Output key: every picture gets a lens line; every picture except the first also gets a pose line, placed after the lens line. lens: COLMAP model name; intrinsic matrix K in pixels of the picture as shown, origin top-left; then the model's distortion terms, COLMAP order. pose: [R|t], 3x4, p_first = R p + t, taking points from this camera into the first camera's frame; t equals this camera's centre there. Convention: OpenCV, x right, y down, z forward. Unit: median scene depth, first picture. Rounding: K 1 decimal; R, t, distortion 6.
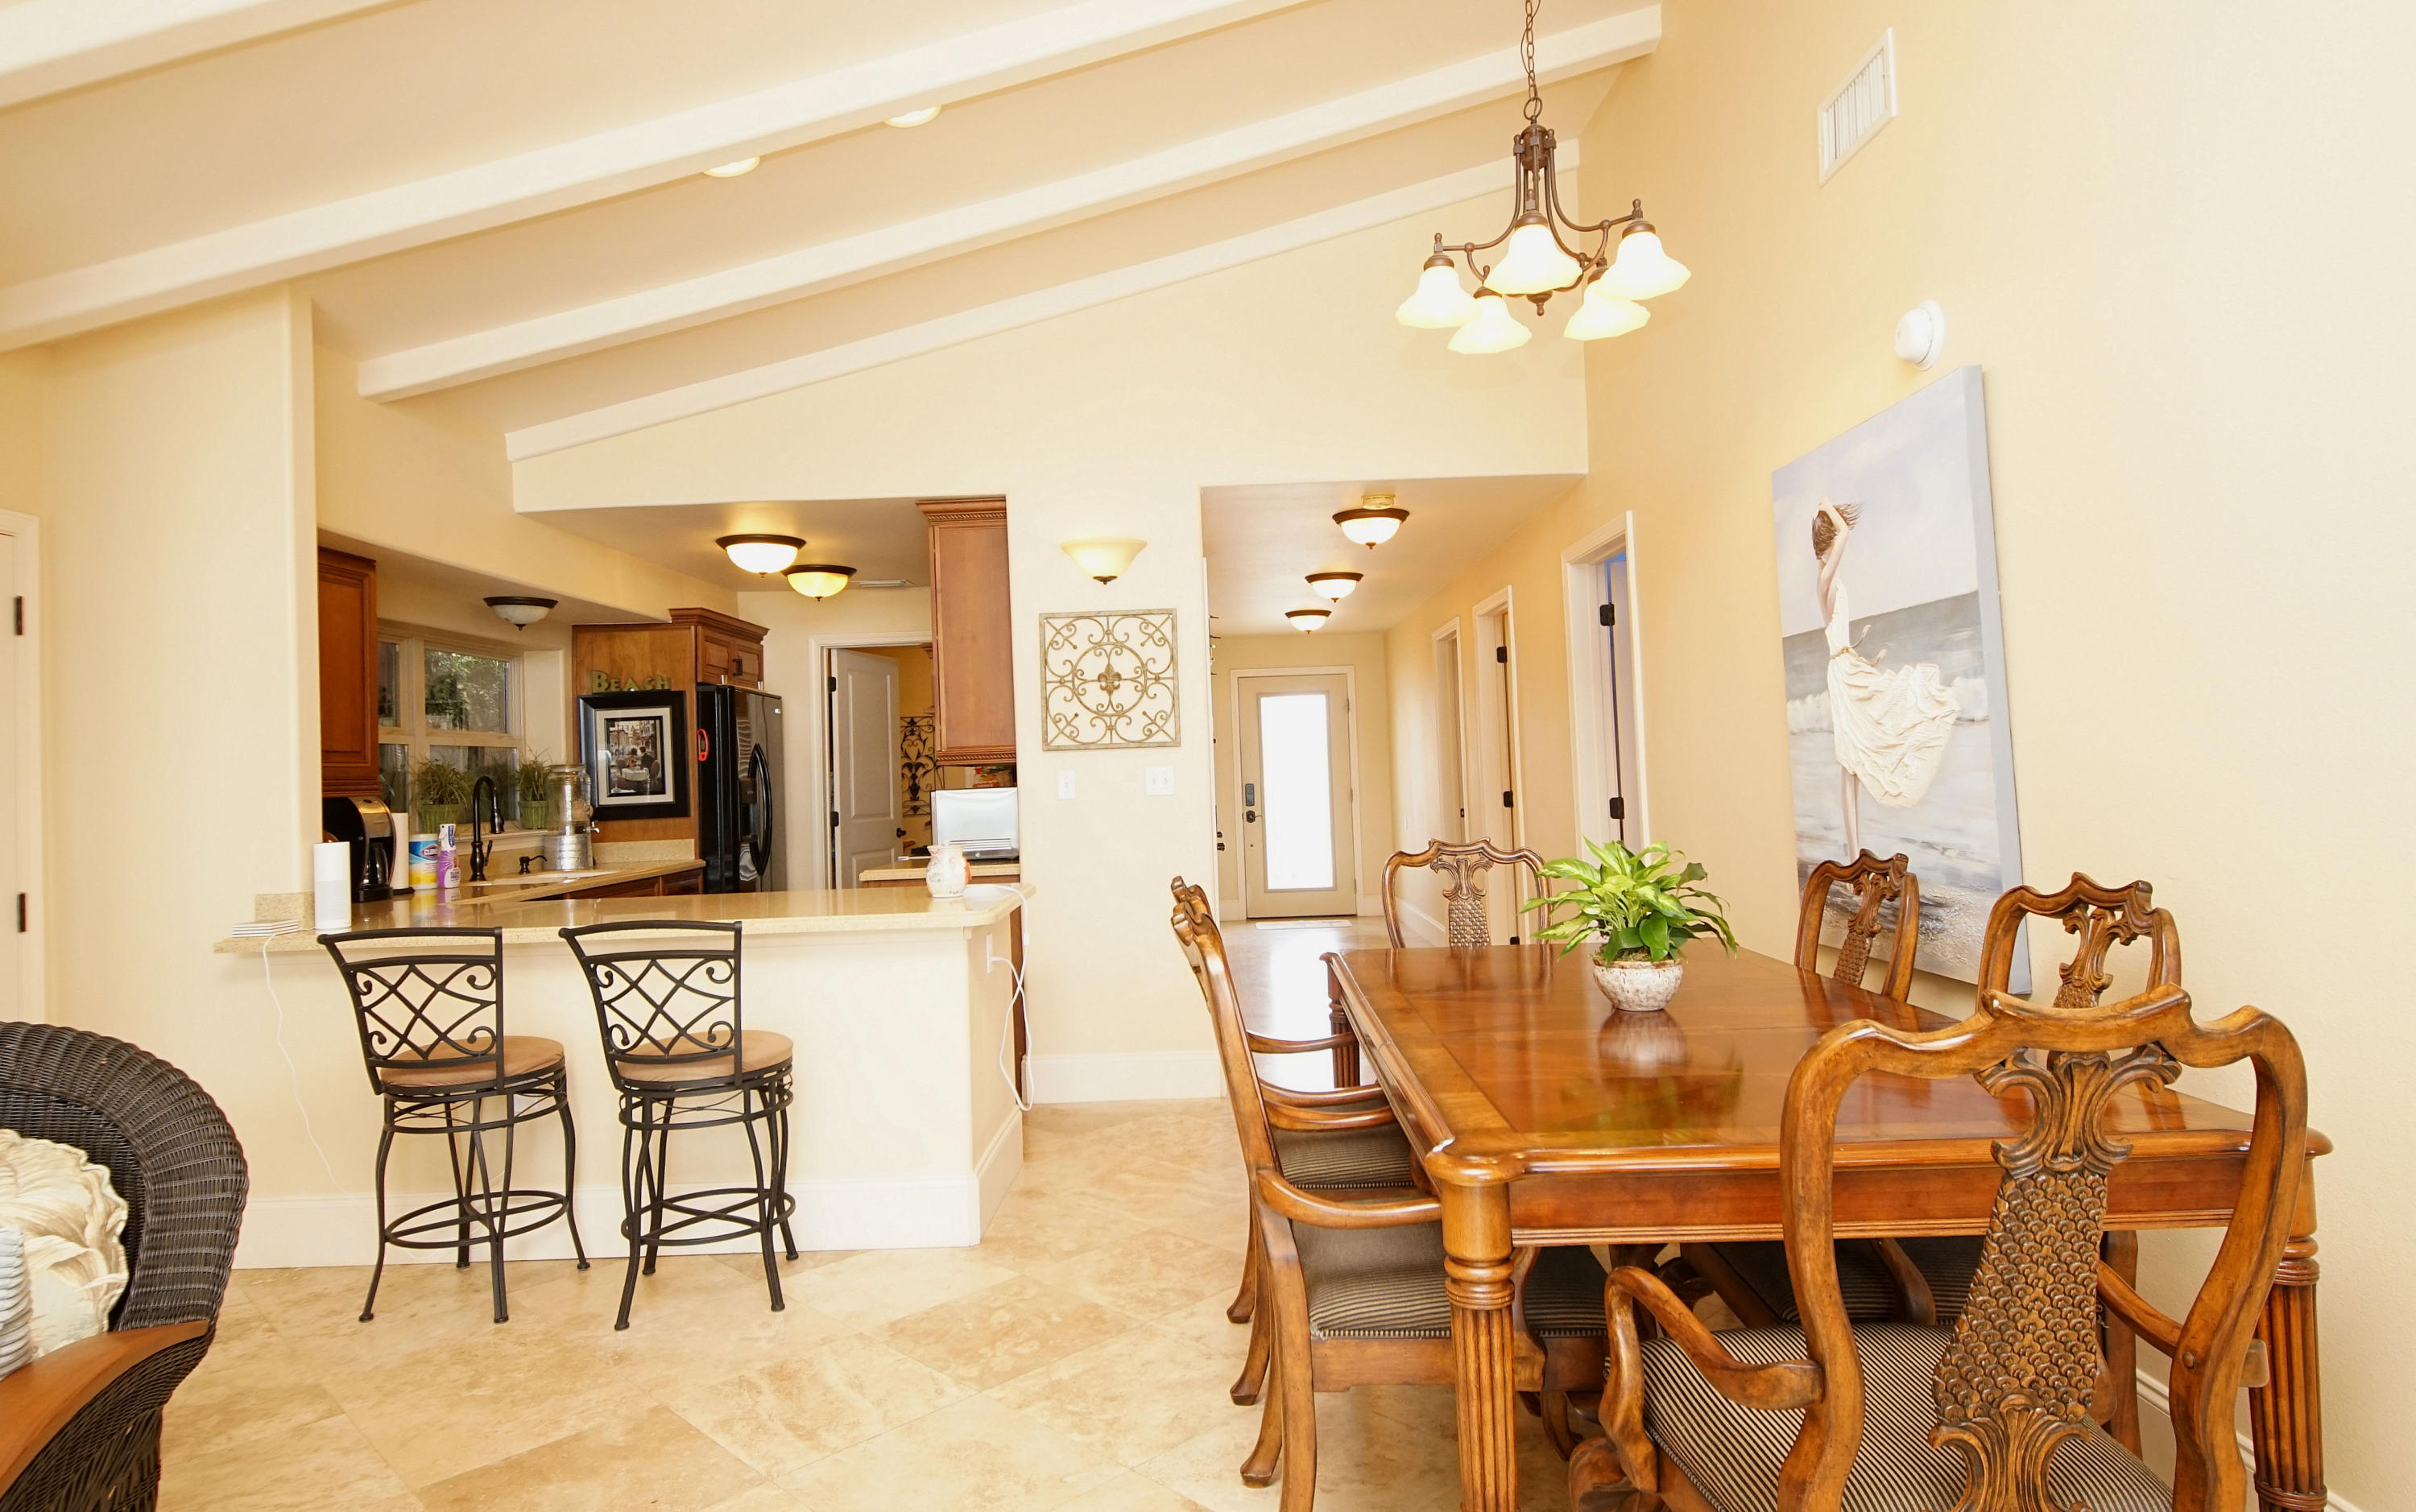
lens RADIAL K [[1371.8, 0, 1170.9], [0, 1371.8, 728.9], [0, 0, 1]] dist [0.040246, -0.000646]
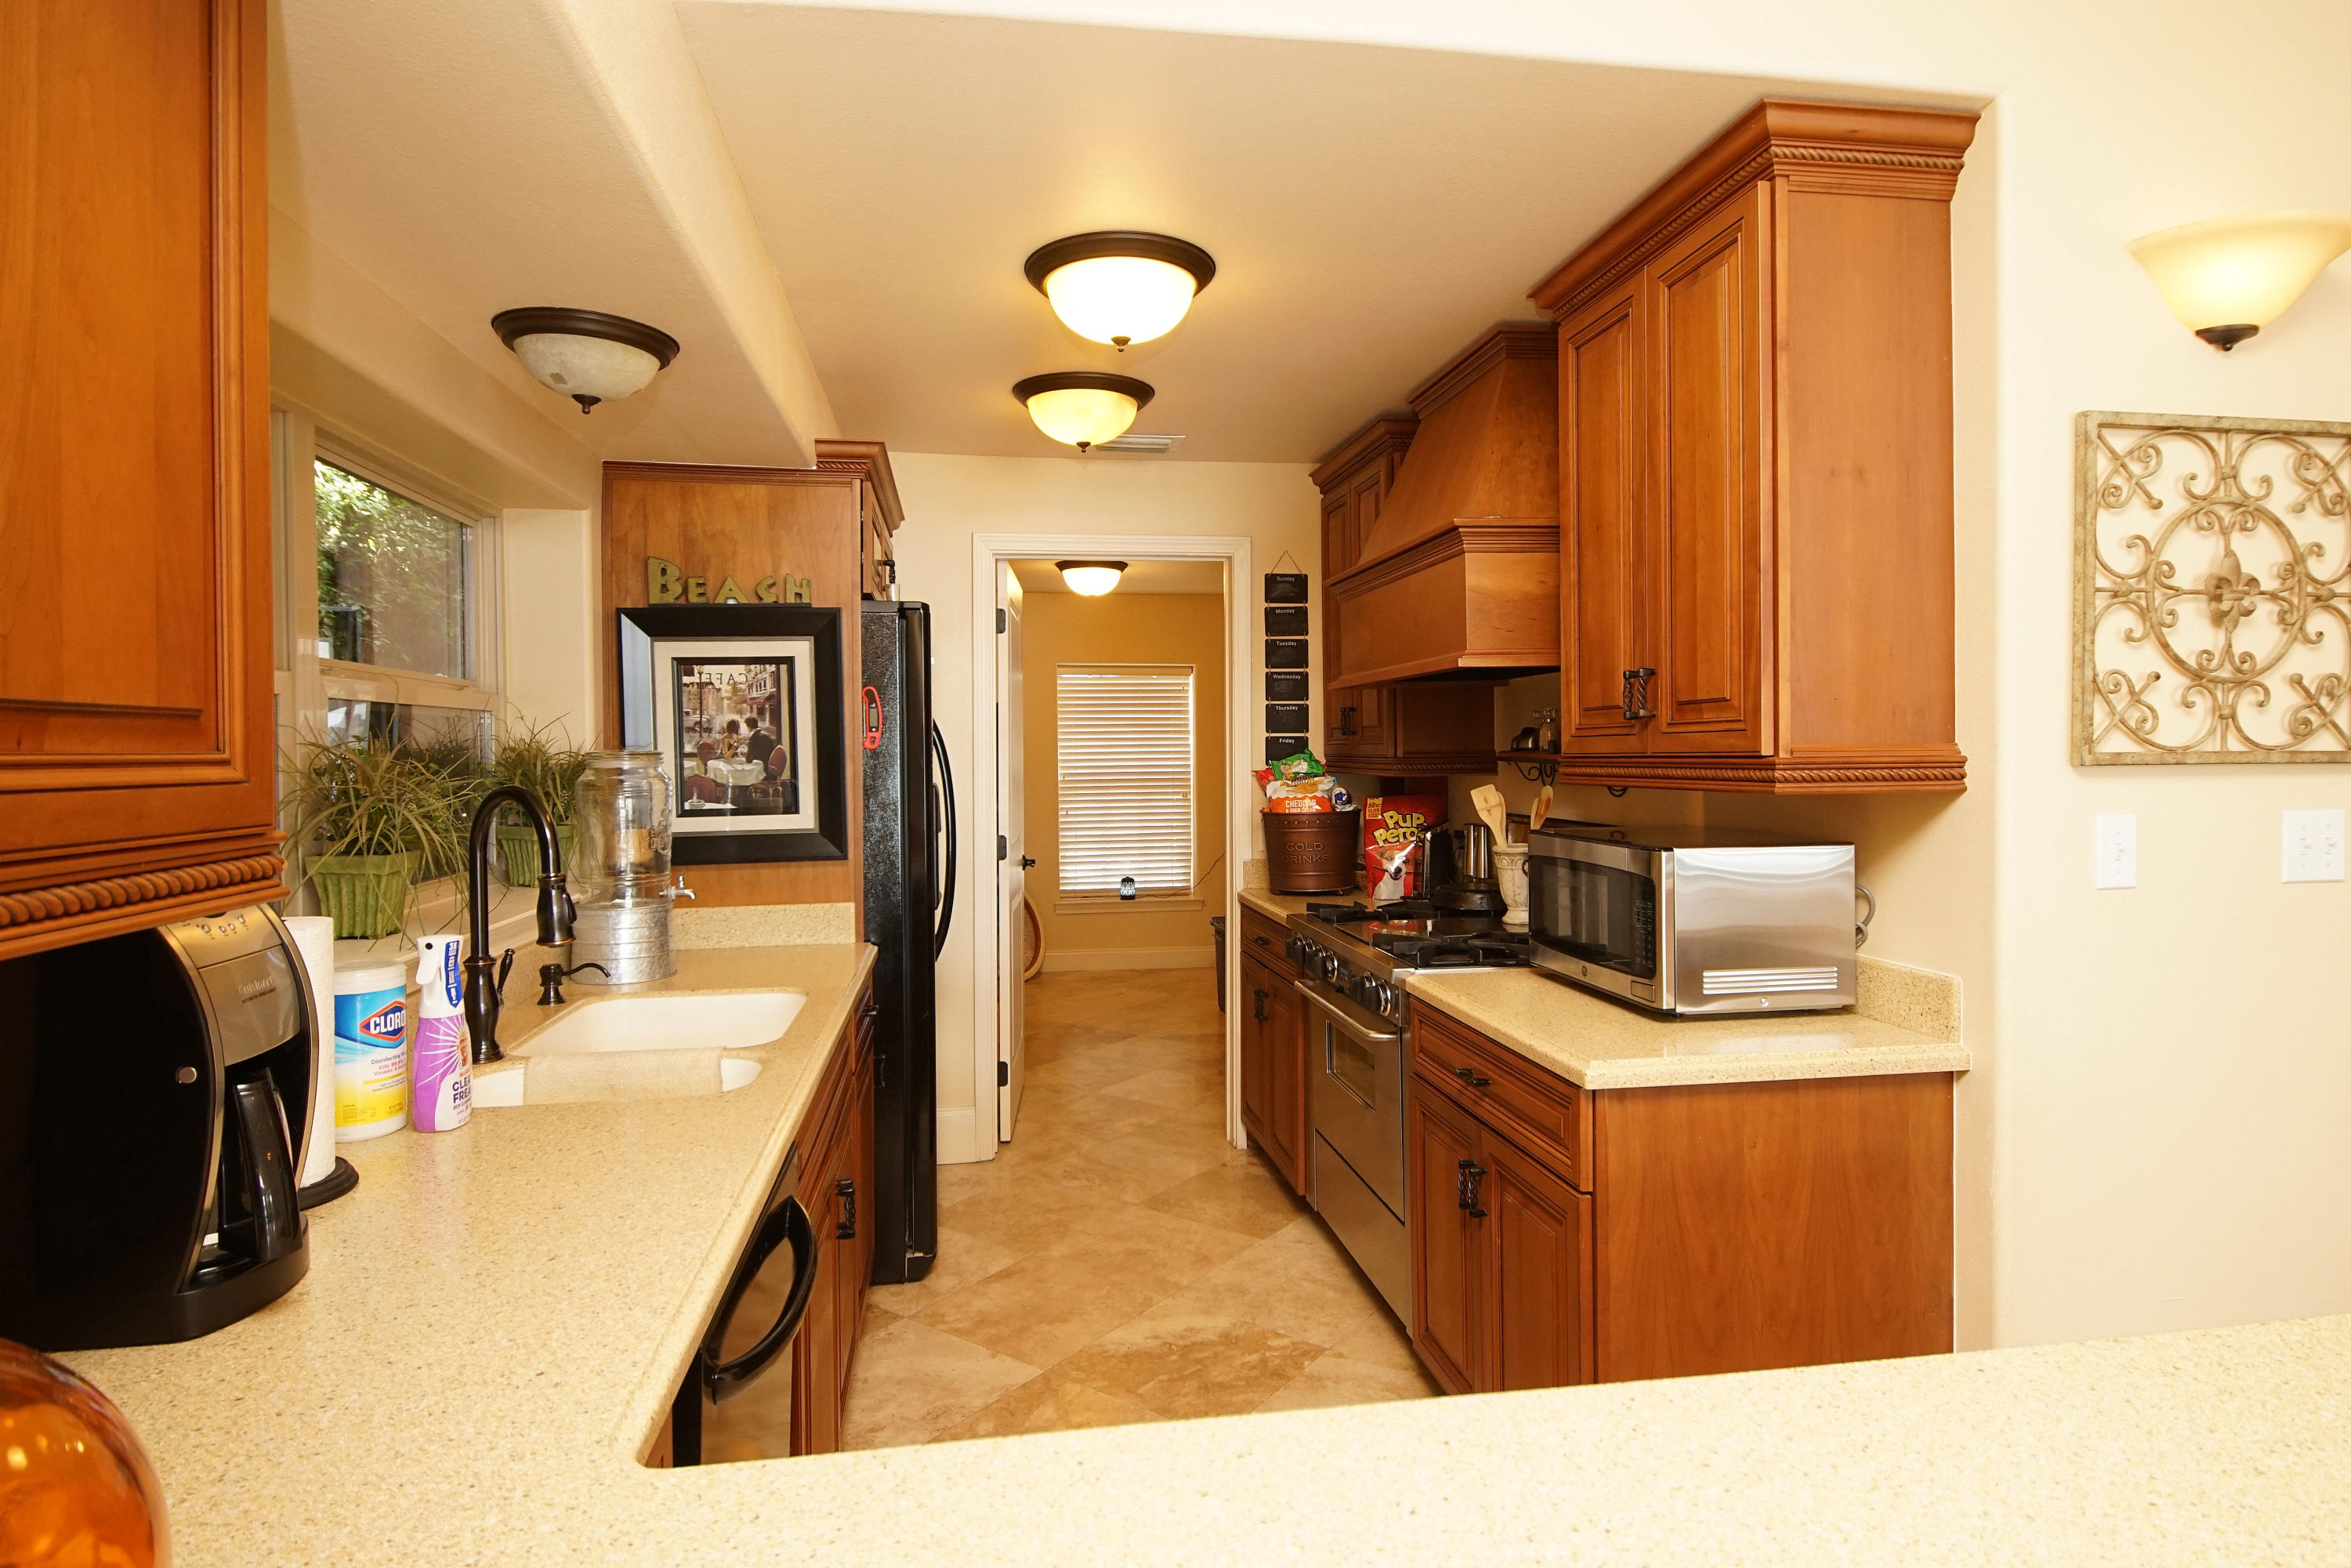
lens RADIAL K [[1249.0, 0, 1150.8], [0, 1249.0, 772.3], [0, 0, 1]] dist [0.032848, -0.042023]
pose [[0.984857, 0.025387, 0.171499, -0.375080], [-0.033155, 0.998543, 0.042584, 0.010115], [-0.170168, -0.047625, 0.984264, 0.625057]]
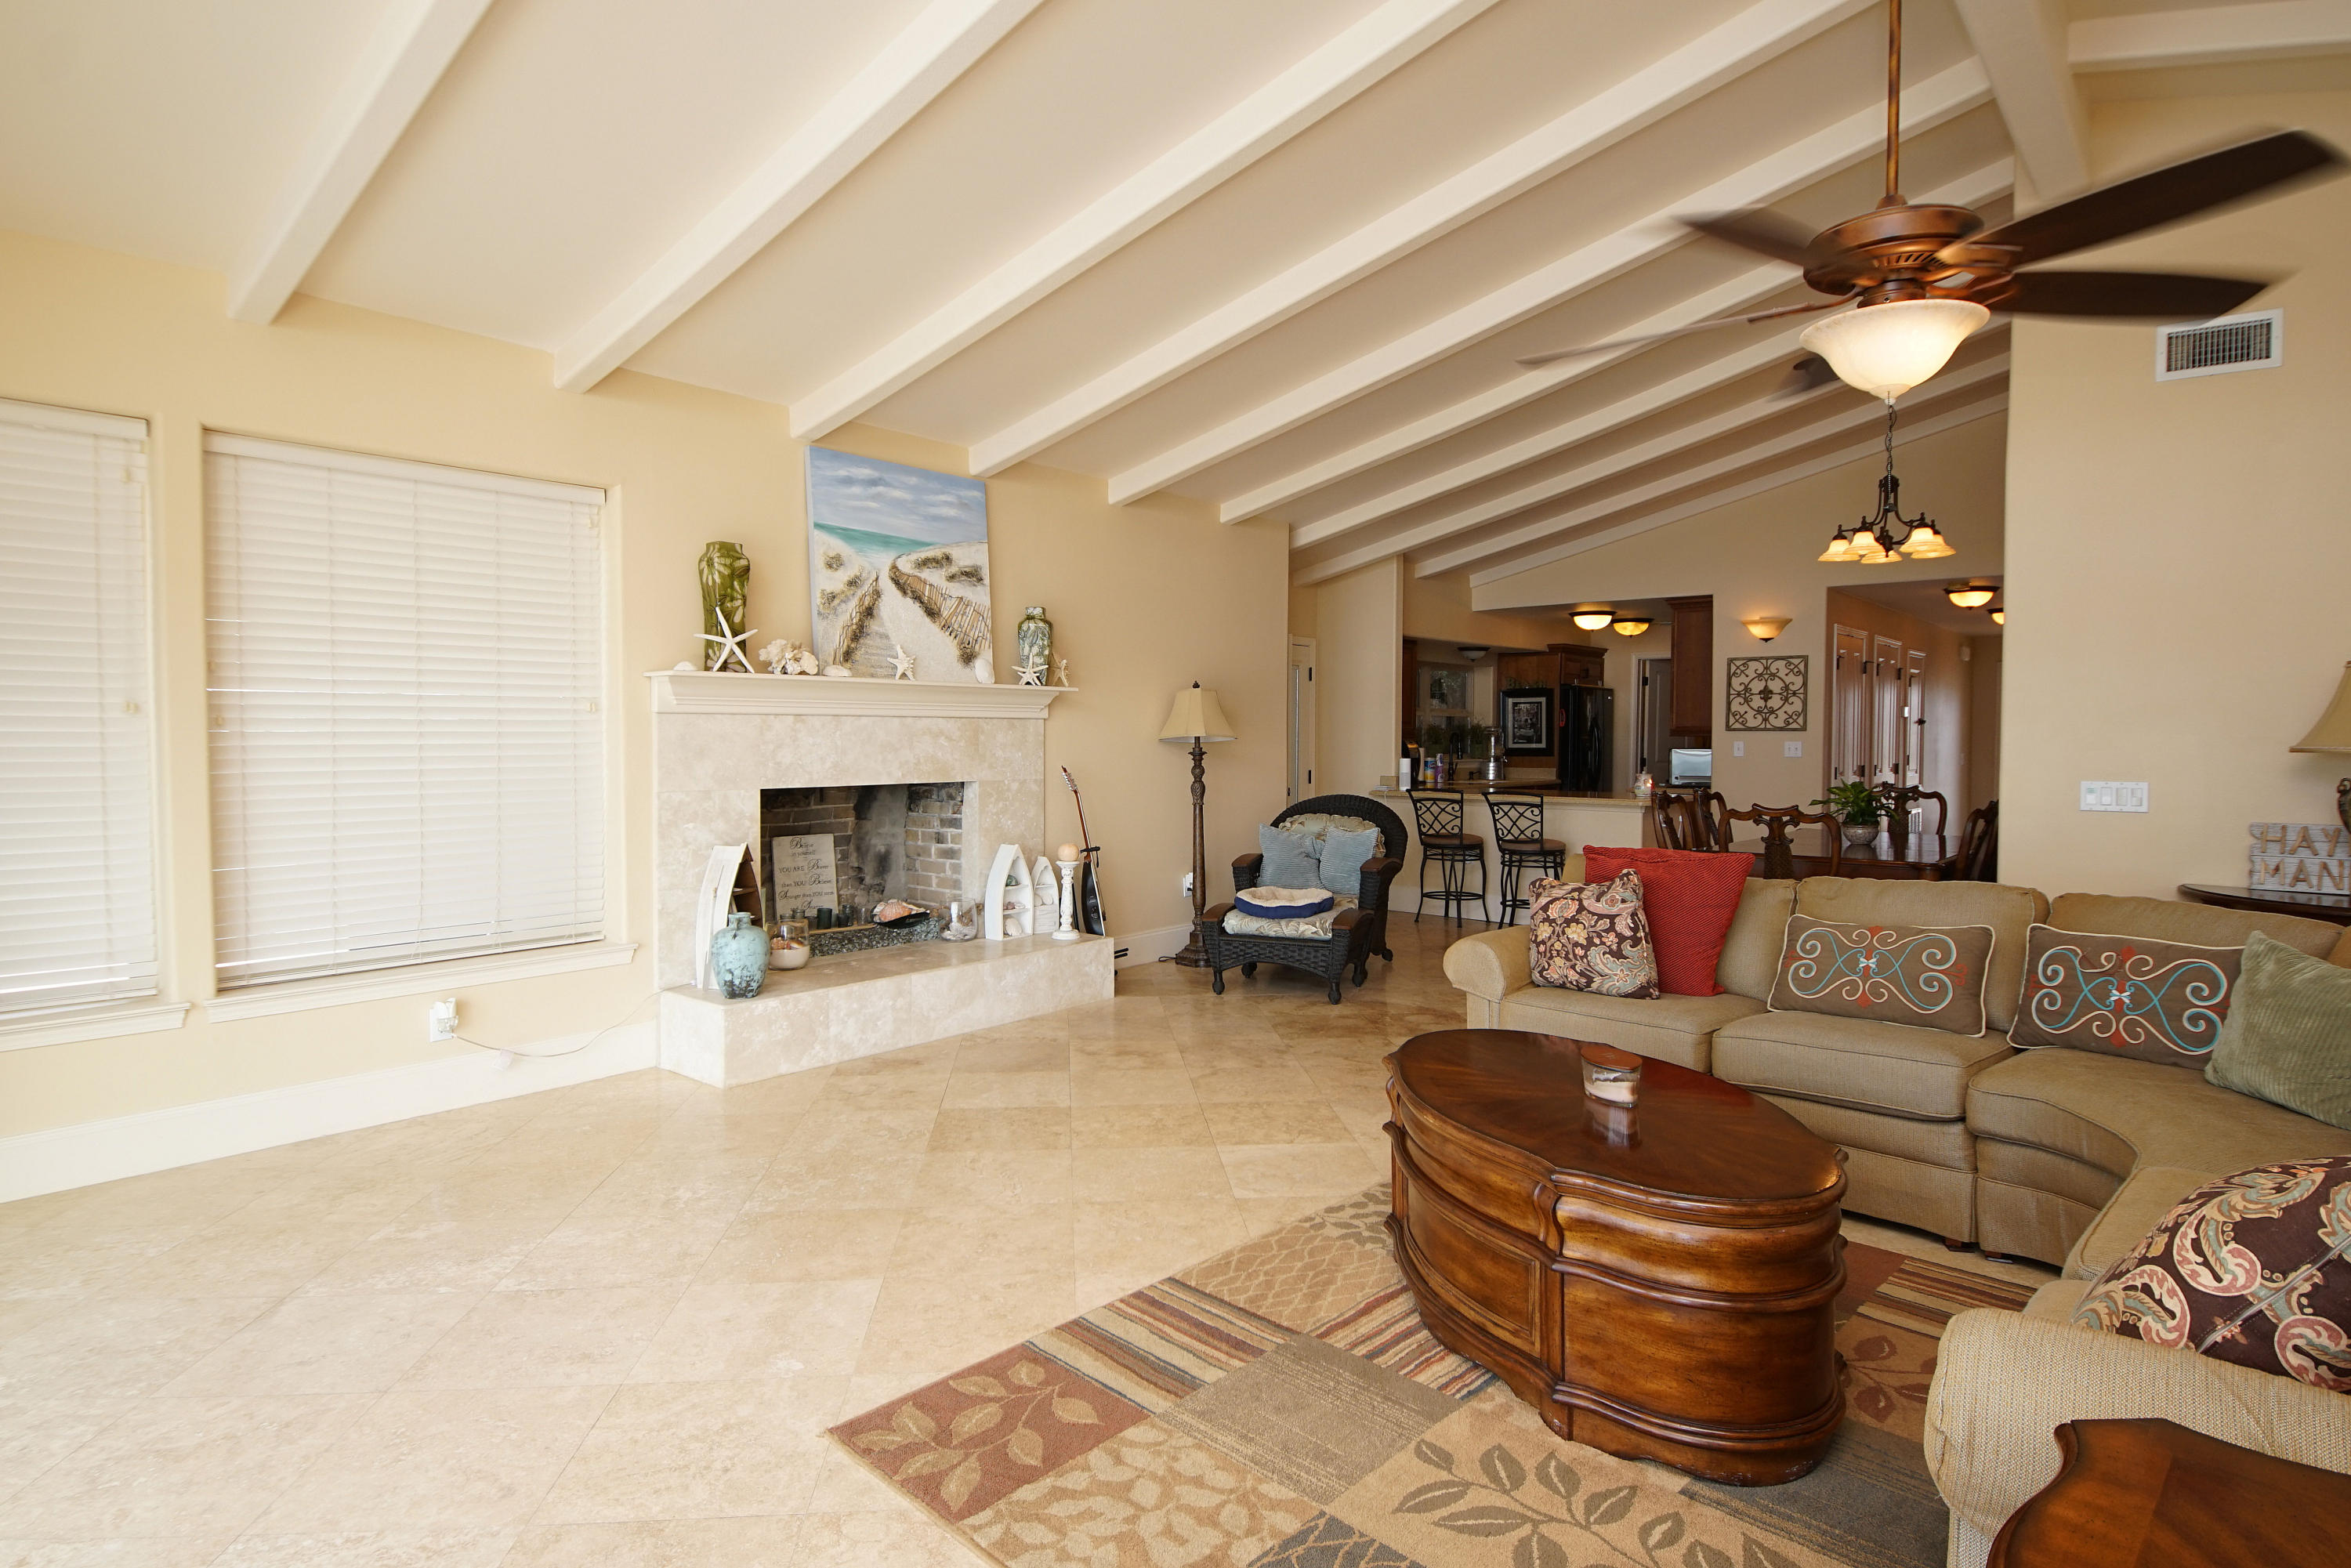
lens RADIAL K [[1249.0, 0, 1150.8], [0, 1249.0, 772.3], [0, 0, 1]] dist [0.032848, -0.042023]
pose [[0.771389, 0.058517, -0.633667, 0.358728], [-0.010909, 0.996833, 0.078774, -0.049308], [0.636270, -0.053853, 0.769585, -0.765520]]
